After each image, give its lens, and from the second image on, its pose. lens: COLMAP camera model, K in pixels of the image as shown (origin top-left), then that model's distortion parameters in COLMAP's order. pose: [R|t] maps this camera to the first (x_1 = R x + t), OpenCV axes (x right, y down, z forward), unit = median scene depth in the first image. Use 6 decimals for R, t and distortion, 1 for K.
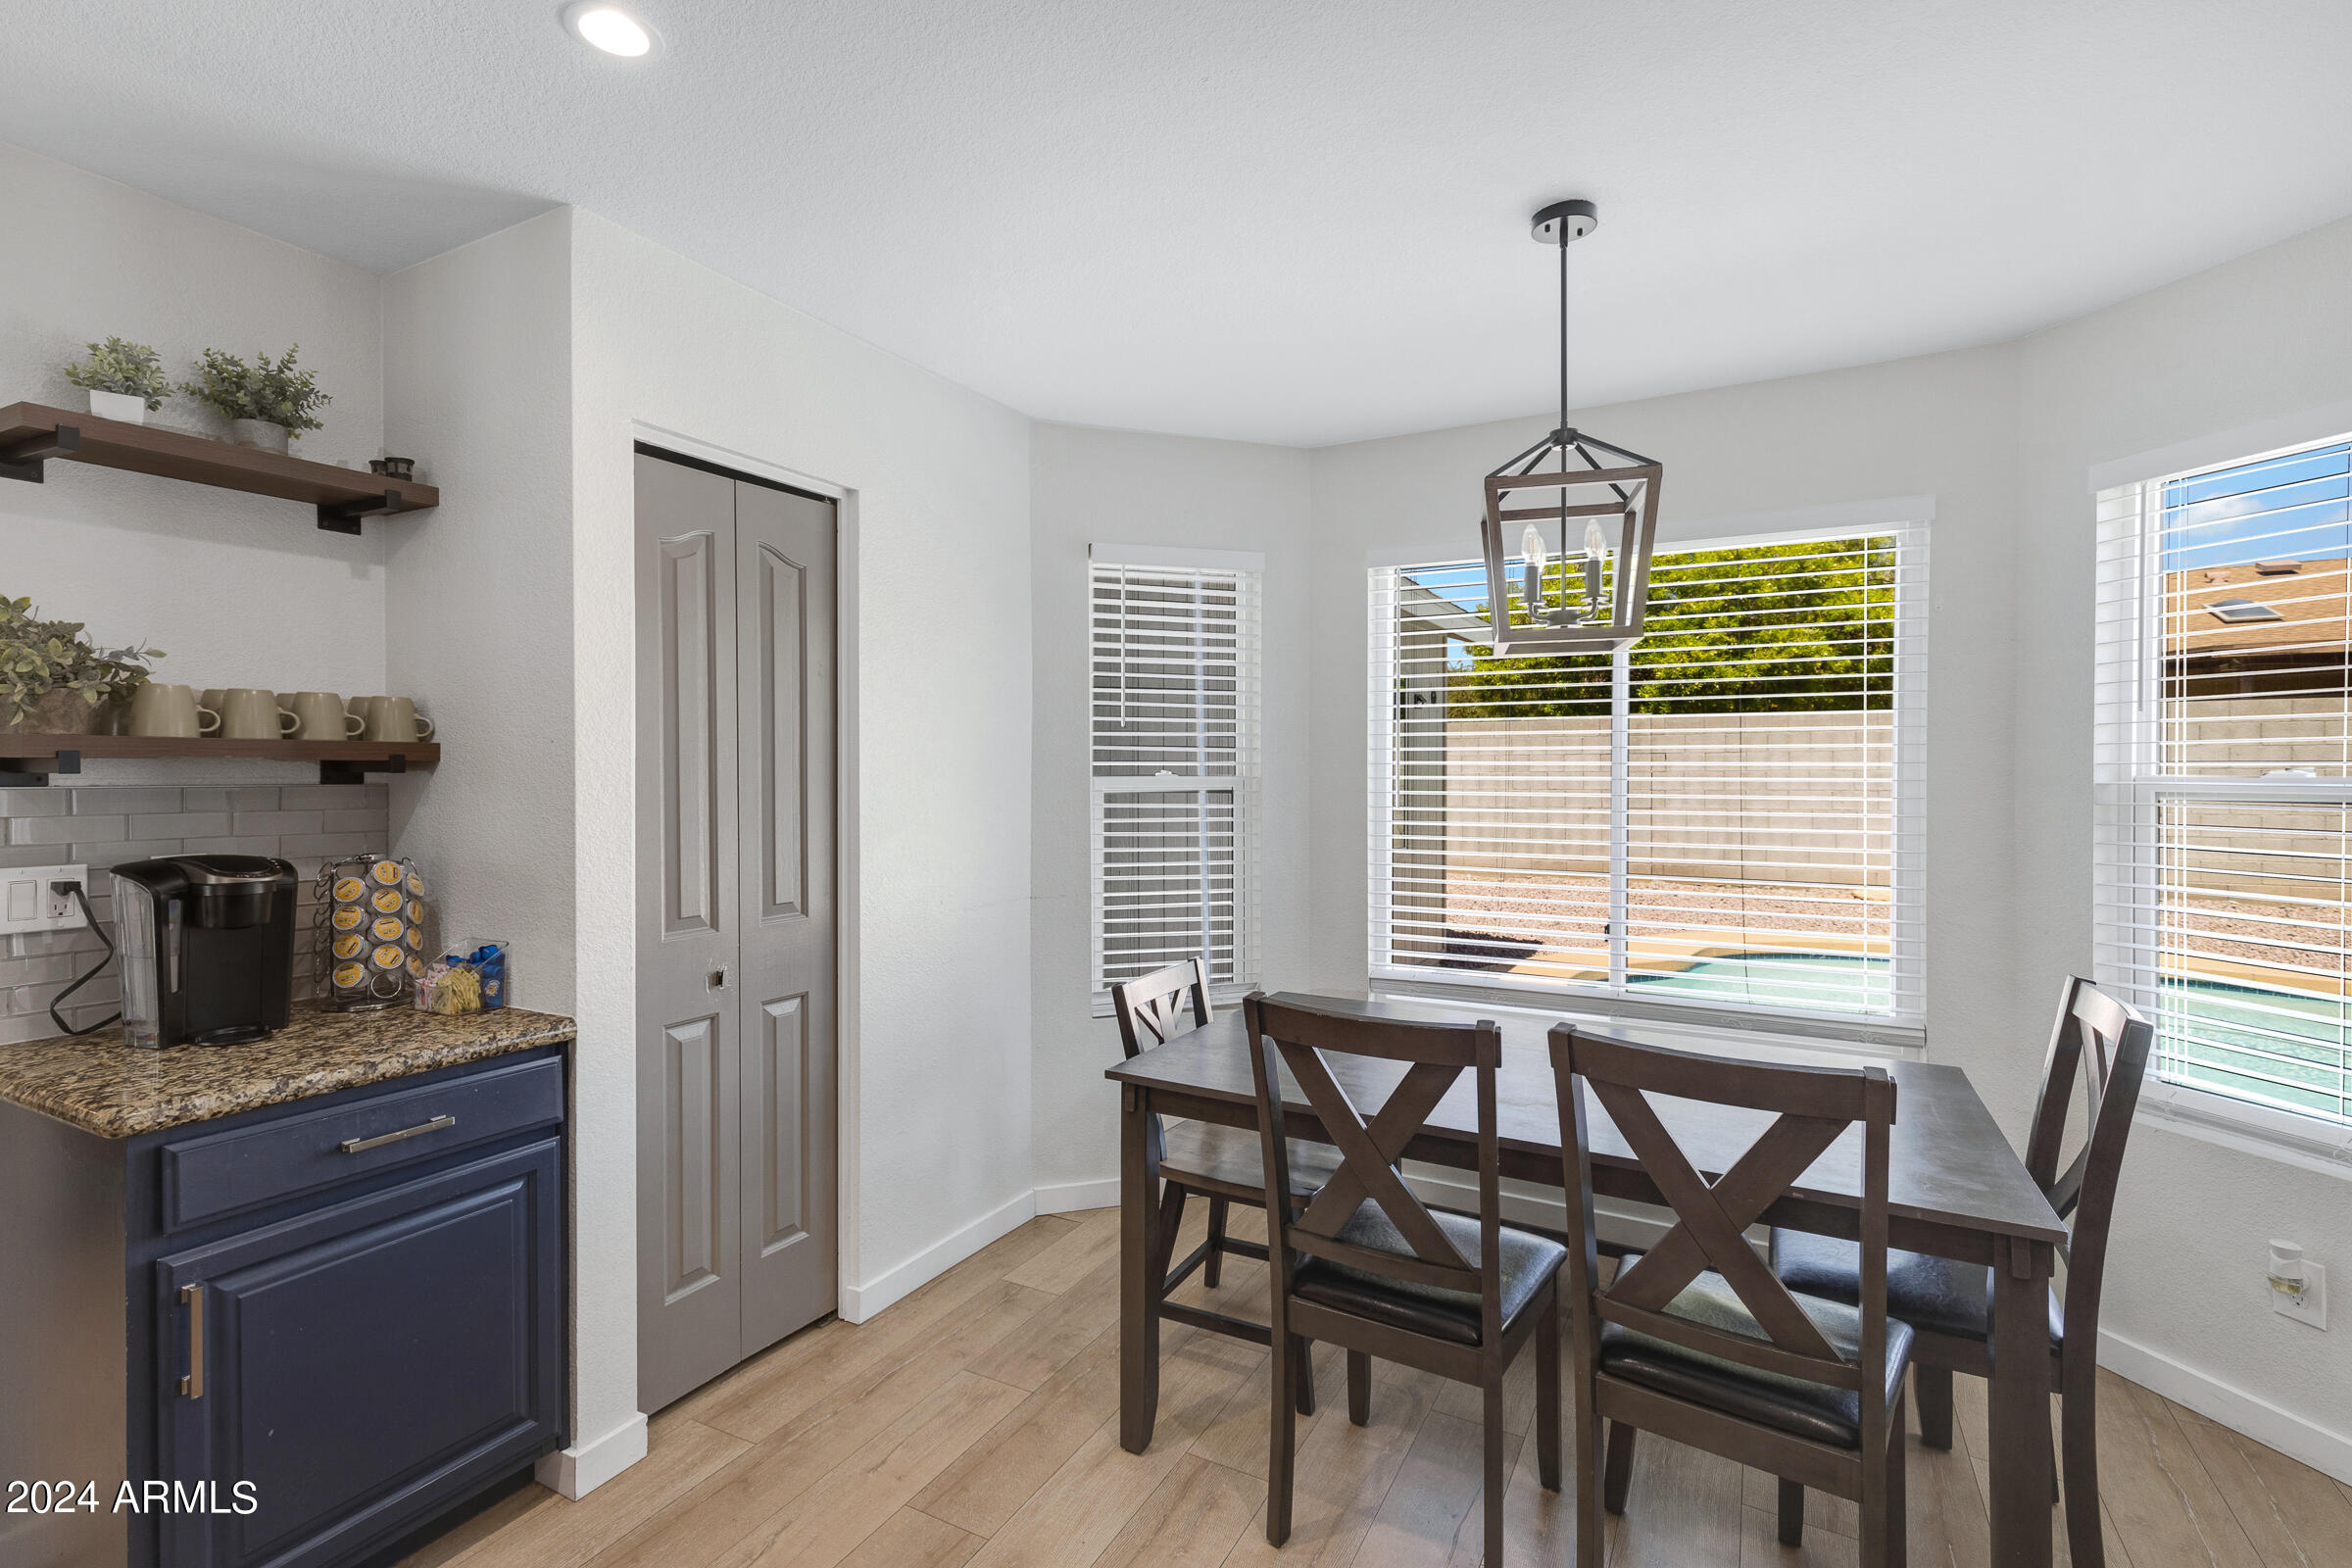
lens RADIAL K [[1077.7, 0, 1176.0], [0, 1077.7, 769.4], [0, 0, 1]] dist [0.023206, -0.000425]
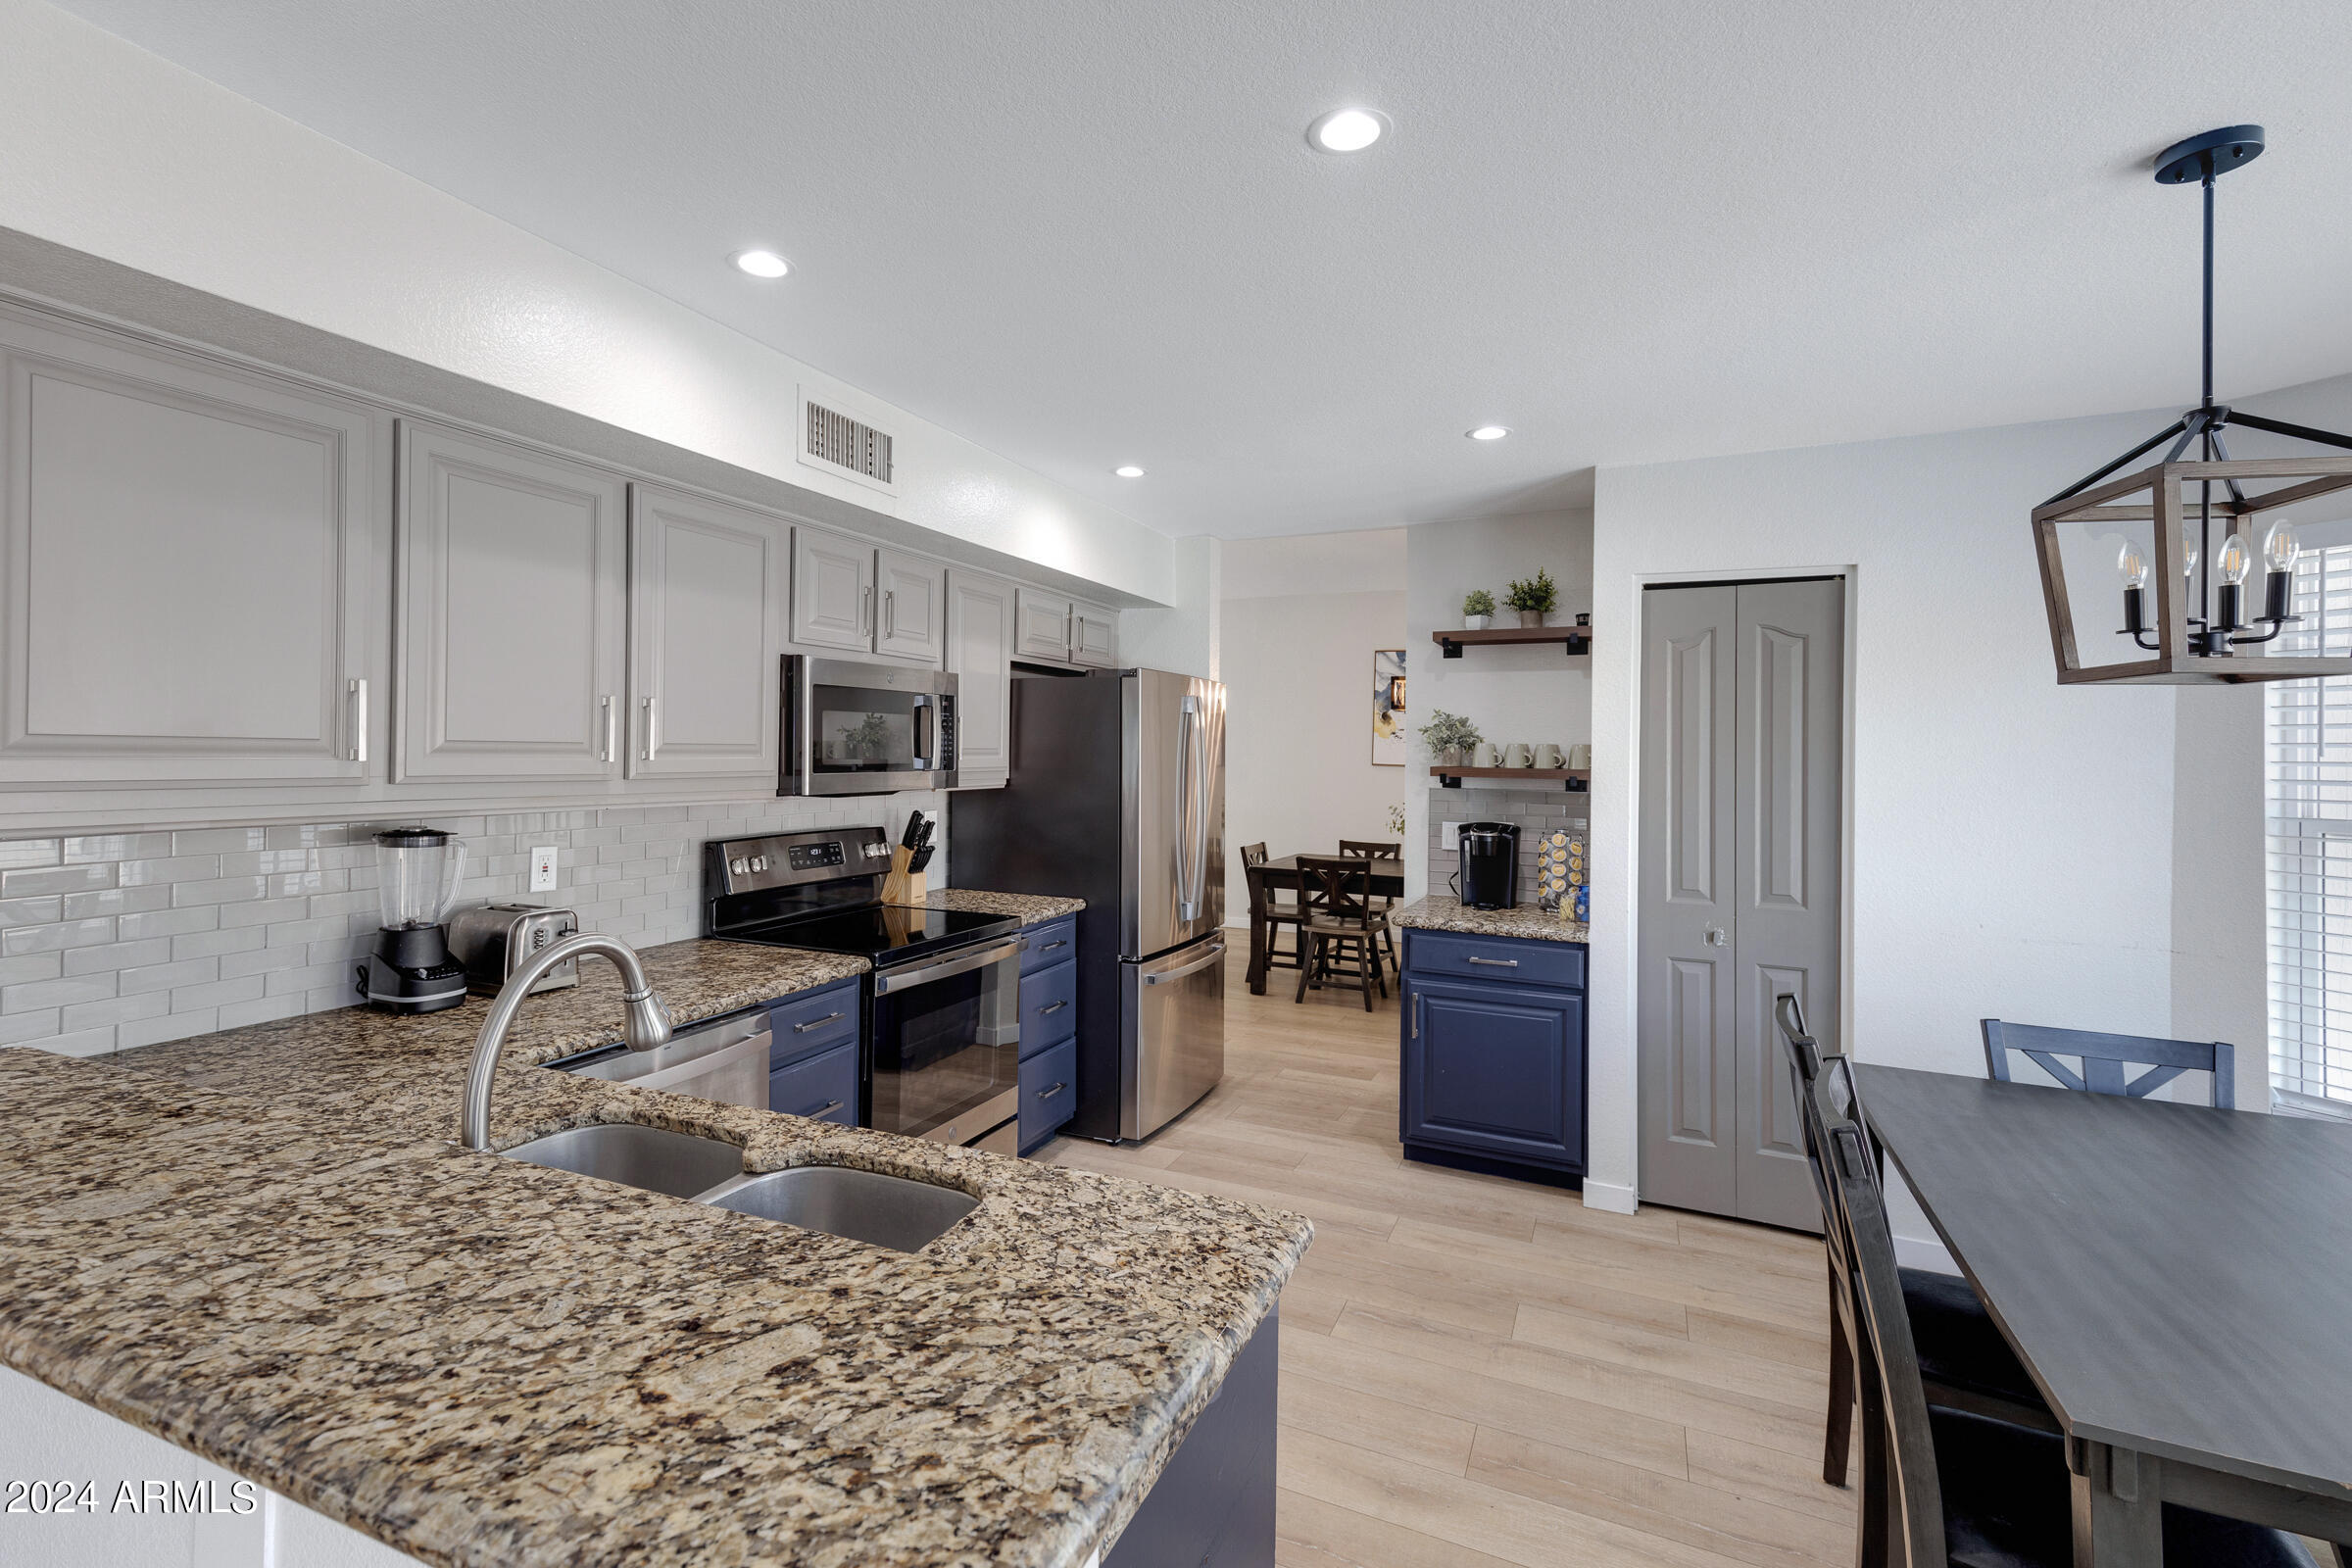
lens RADIAL K [[1055.7, 0, 1177.3], [0, 1055.7, 765.1], [0, 0, 1]] dist [0.026195, 0.000304]
pose [[0.096862, 0.013509, -0.995206, 1.073789], [-0.016404, 0.999794, 0.011974, -0.047922], [0.995163, 0.015166, 0.097064, 0.177233]]
